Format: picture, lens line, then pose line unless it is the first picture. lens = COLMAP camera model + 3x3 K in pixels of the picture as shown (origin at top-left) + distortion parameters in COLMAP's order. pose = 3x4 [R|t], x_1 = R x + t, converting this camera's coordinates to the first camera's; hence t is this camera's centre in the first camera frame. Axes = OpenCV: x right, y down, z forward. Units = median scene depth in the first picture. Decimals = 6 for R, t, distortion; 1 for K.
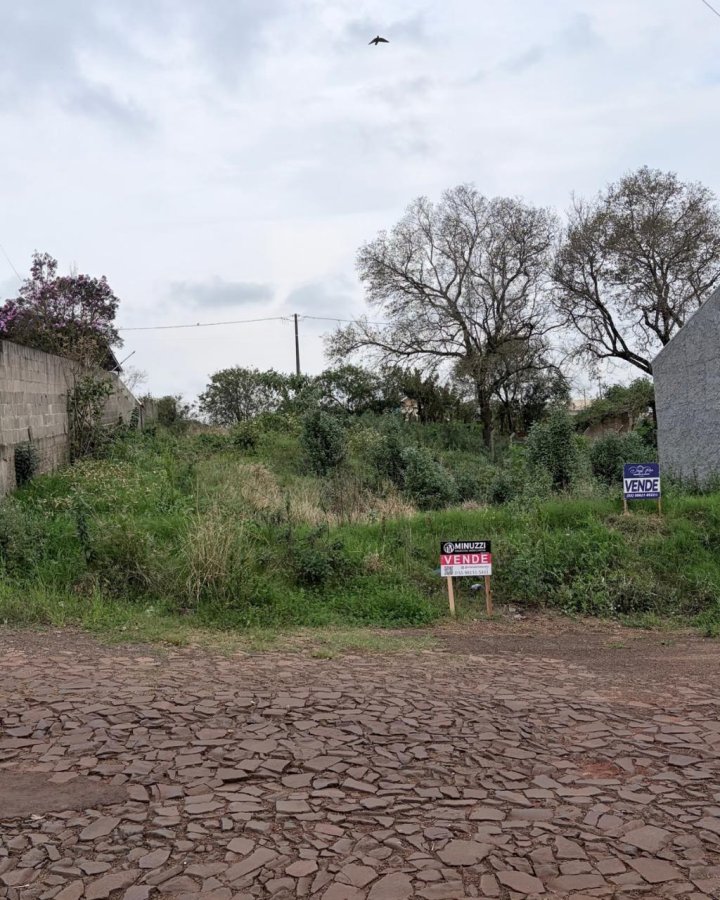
lens RADIAL K [[892.0, 0, 360.0], [0, 892.0, 450.0], [0, 0, 1]] dist [0.166023, -0.546153]
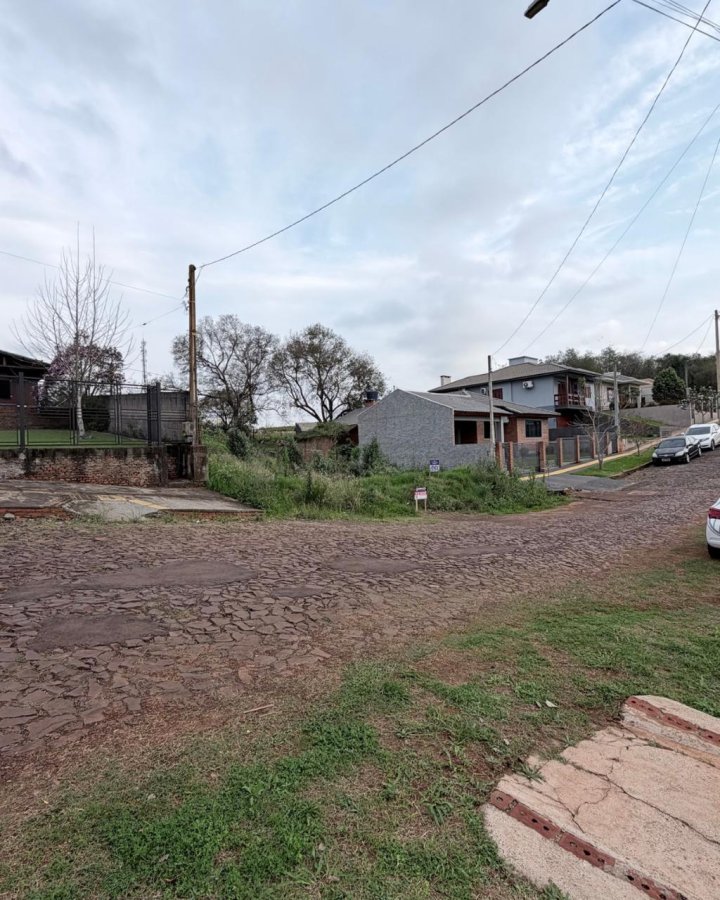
lens RADIAL K [[475.5, 0, 360.0], [0, 475.5, 450.0], [0, 0, 1]] dist [-0.000754, 0.001735]
pose [[0.839594, 0.034747, 0.542102, -0.223669], [-0.037454, 0.999280, -0.006044, 0.000394], [-0.541922, -0.015230, 0.840291, -0.040474]]
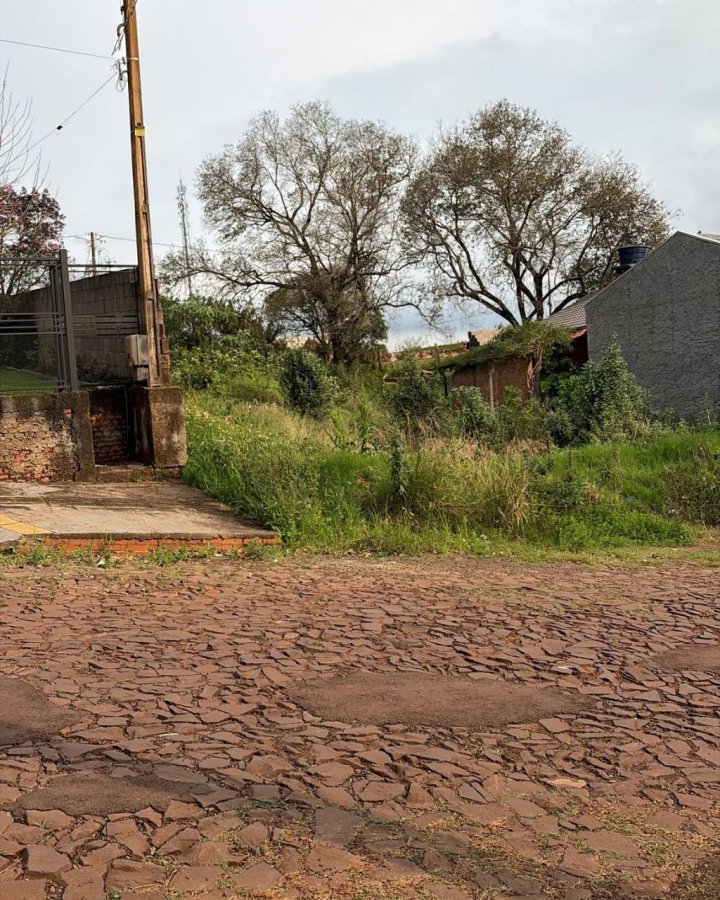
lens RADIAL K [[1003.3, 0, 360.0], [0, 1003.3, 450.0], [0, 0, 1]] dist [0.169958, -0.507630]
pose [[0.953729, -0.018299, 0.300111, -0.172314], [0.001240, 0.998377, 0.056933, 0.001365], [-0.300666, -0.053926, 0.952204, -0.019278]]
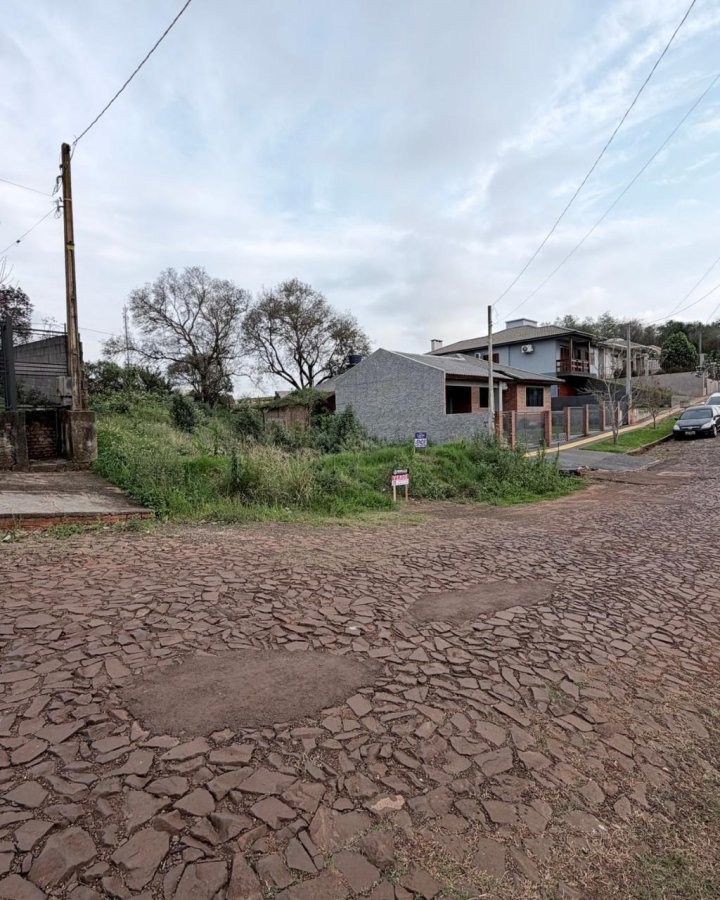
lens RADIAL K [[475.5, 0, 360.0], [0, 475.5, 450.0], [0, 0, 1]] dist [-0.000754, 0.001735]
pose [[0.828453, 0.004633, 0.560039, -0.152554], [-0.041685, 0.997702, 0.053410, 0.000574], [-0.558505, -0.067593, 0.826743, 0.034190]]
